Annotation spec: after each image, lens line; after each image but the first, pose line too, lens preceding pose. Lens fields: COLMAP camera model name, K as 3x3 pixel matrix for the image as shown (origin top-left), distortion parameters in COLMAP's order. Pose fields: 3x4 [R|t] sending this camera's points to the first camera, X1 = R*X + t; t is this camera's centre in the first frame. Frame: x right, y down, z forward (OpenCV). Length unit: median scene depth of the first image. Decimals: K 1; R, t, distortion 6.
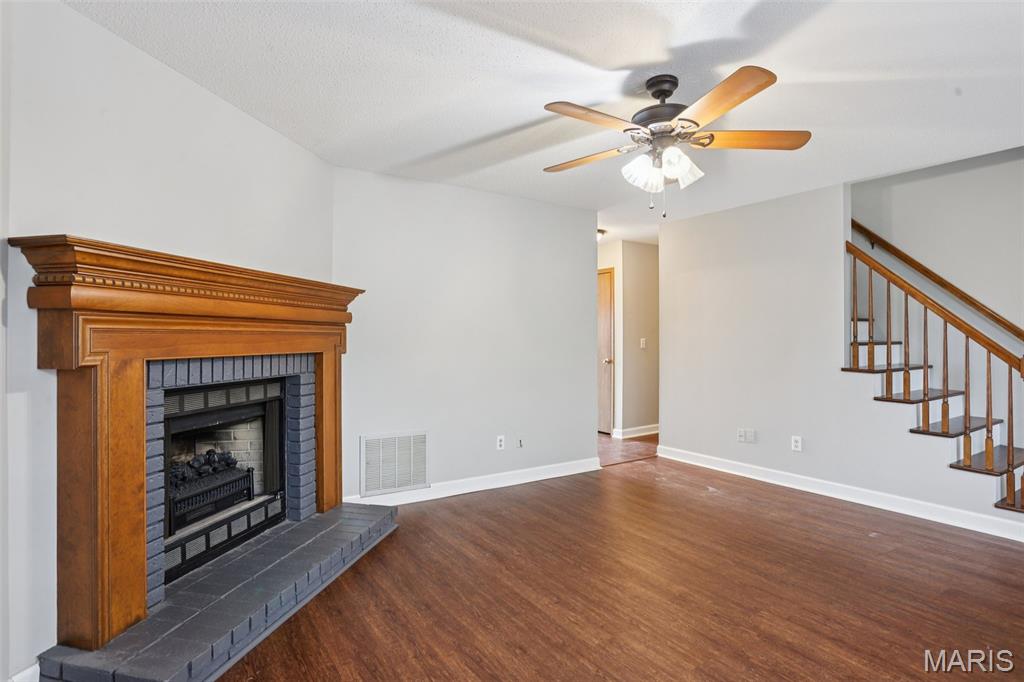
lens RADIAL K [[521.9, 0, 512.0], [0, 521.9, 341.0], [0, 0, 1]] dist [-0.076254, 0.038237]
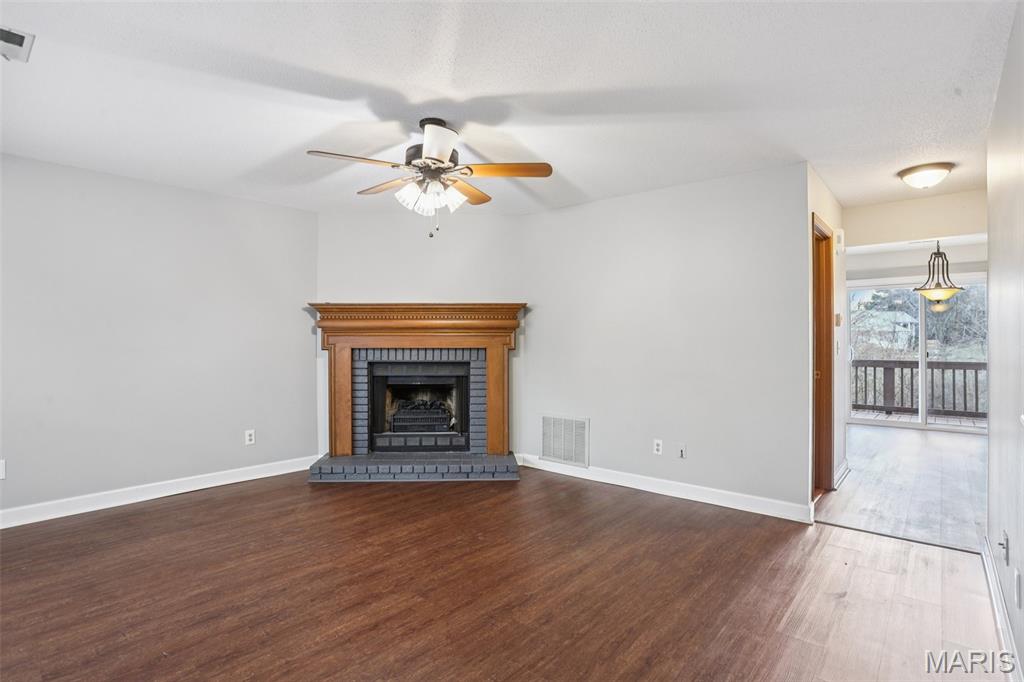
lens RADIAL K [[521.9, 0, 512.0], [0, 521.9, 341.0], [0, 0, 1]] dist [-0.076254, 0.038237]
pose [[0.286402, 0.003263, -0.958104, 1.134245], [-0.007660, 0.999970, 0.001116, -0.001803], [0.958079, 0.007019, 0.286418, 0.635524]]
